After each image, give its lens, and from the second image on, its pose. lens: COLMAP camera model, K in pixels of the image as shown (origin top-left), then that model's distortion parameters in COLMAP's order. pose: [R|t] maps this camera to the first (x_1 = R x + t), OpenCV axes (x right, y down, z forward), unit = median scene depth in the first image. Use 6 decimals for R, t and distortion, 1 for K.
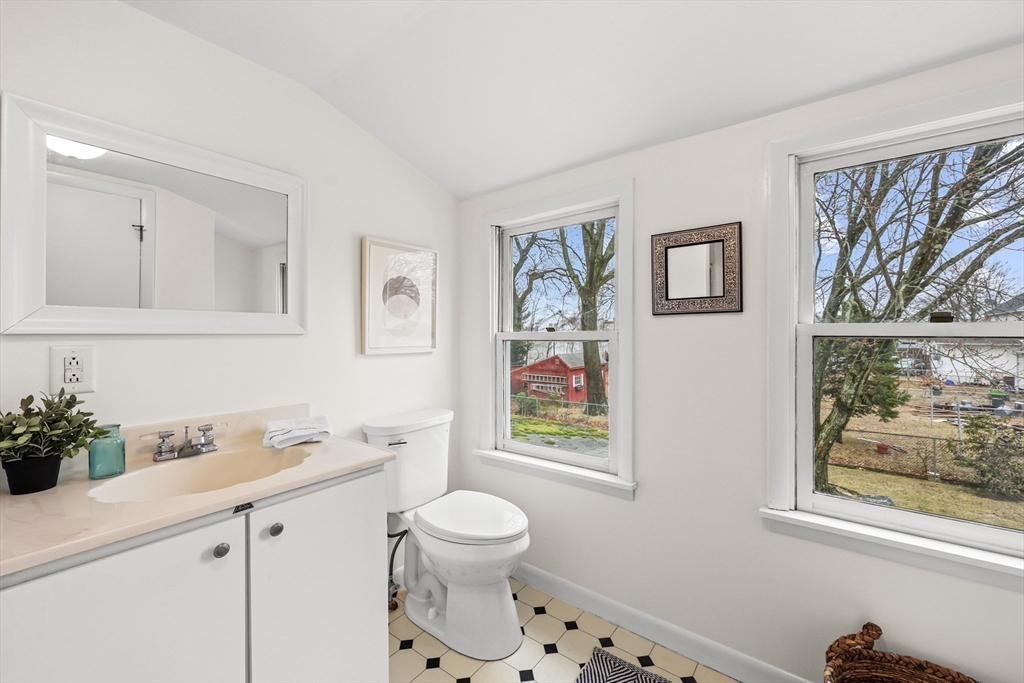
lens RADIAL K [[416.3, 0, 516.6], [0, 416.3, 339.5], [0, 0, 1]] dist [0.000871, -0.000261]
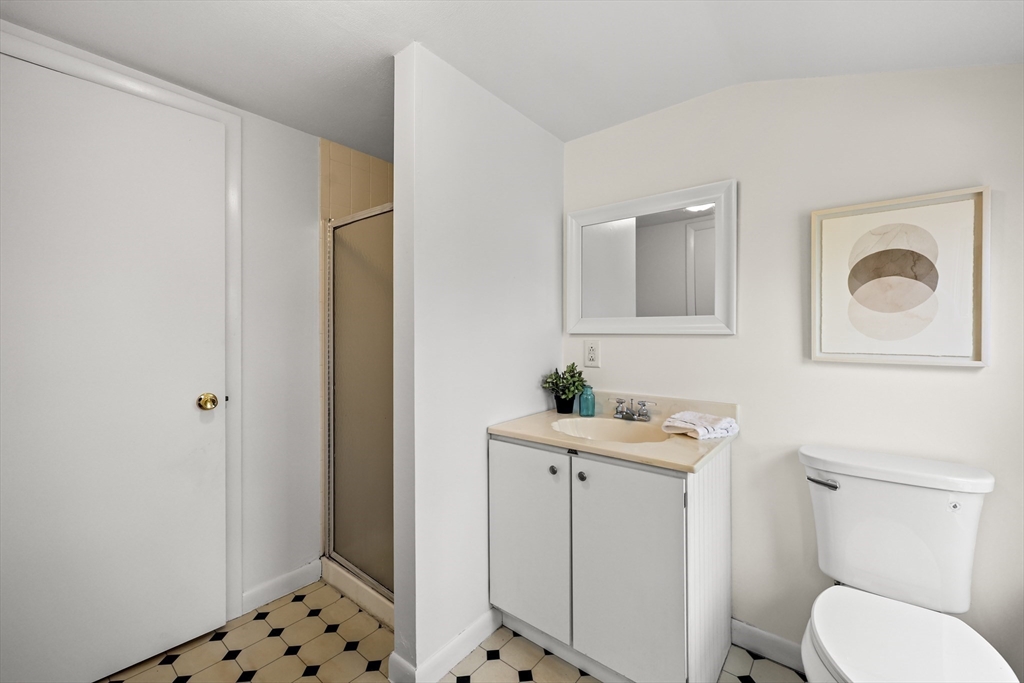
lens RADIAL K [[416.3, 0, 516.6], [0, 416.3, 339.5], [0, 0, 1]] dist [0.000871, -0.000261]
pose [[-0.020679, 0.019554, -0.999595, 0.630905], [-0.011385, 0.999739, 0.019793, -0.017411], [0.999721, 0.011789, -0.020451, 0.637106]]
